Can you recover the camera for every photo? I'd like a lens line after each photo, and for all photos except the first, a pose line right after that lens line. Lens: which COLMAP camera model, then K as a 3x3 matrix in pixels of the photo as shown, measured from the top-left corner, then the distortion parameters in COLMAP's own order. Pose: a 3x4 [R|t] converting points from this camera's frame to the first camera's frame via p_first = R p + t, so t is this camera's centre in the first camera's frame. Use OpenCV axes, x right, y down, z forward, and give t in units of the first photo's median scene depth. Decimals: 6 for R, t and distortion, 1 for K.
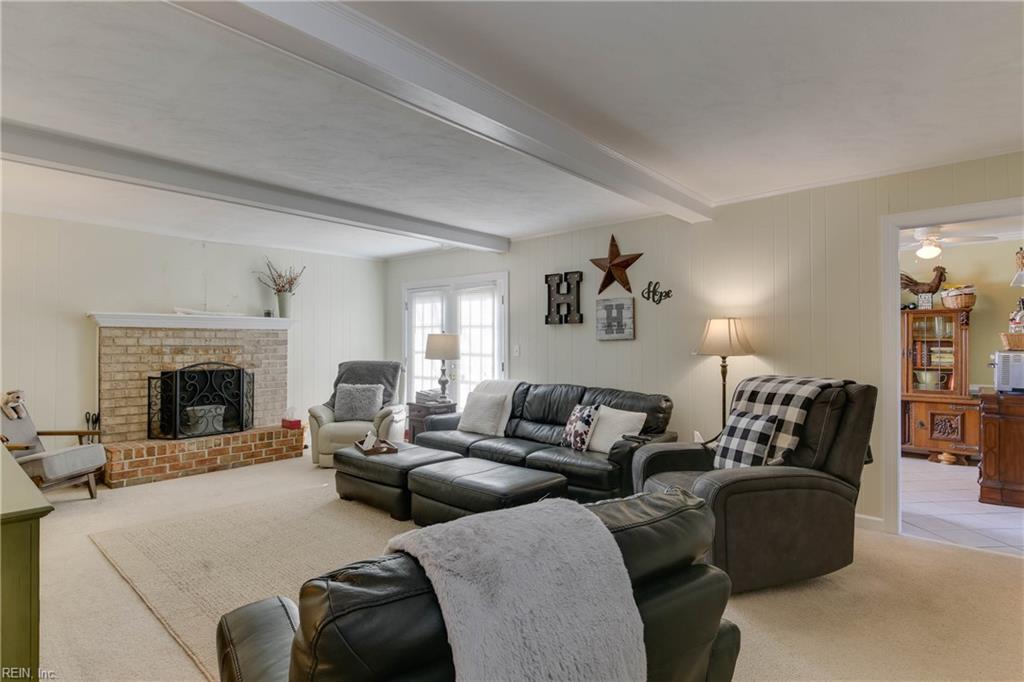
lens RADIAL K [[537.6, 0, 515.5], [0, 537.6, 336.2], [0, 0, 1]] dist [-0.002156, -0.000039]
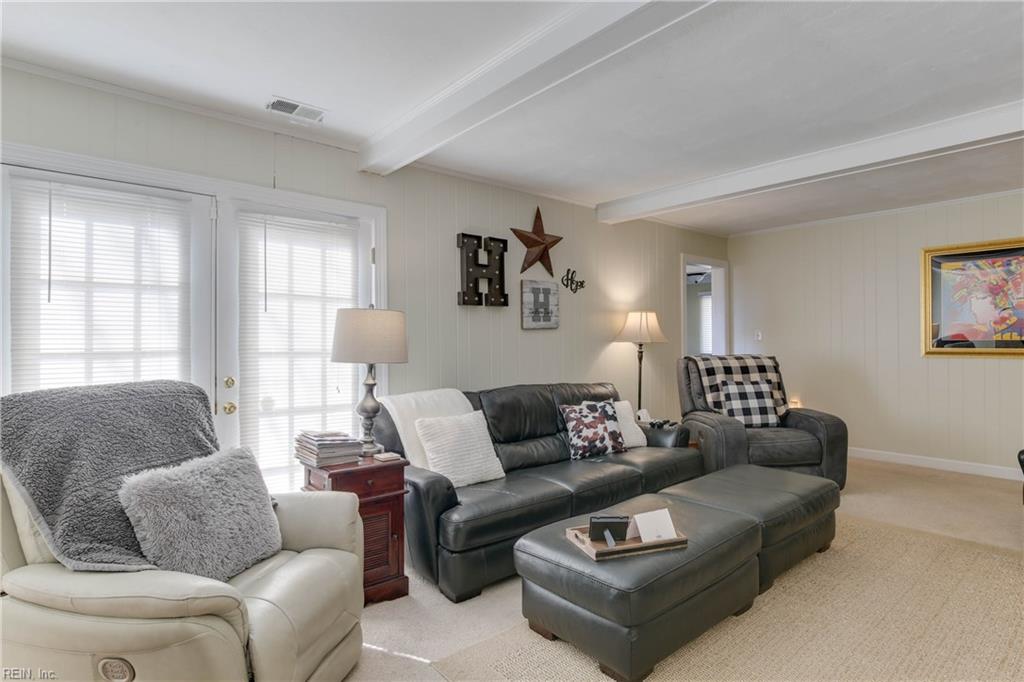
lens RADIAL K [[537.6, 0, 507.0], [0, 537.6, 339.1], [0, 0, 1]] dist [-0.002156, -0.000039]
pose [[0.120286, -0.001028, 0.992739, -0.322815], [-0.010645, 0.999941, 0.002326, 0.010579], [-0.992682, -0.010848, 0.120268, 0.445713]]
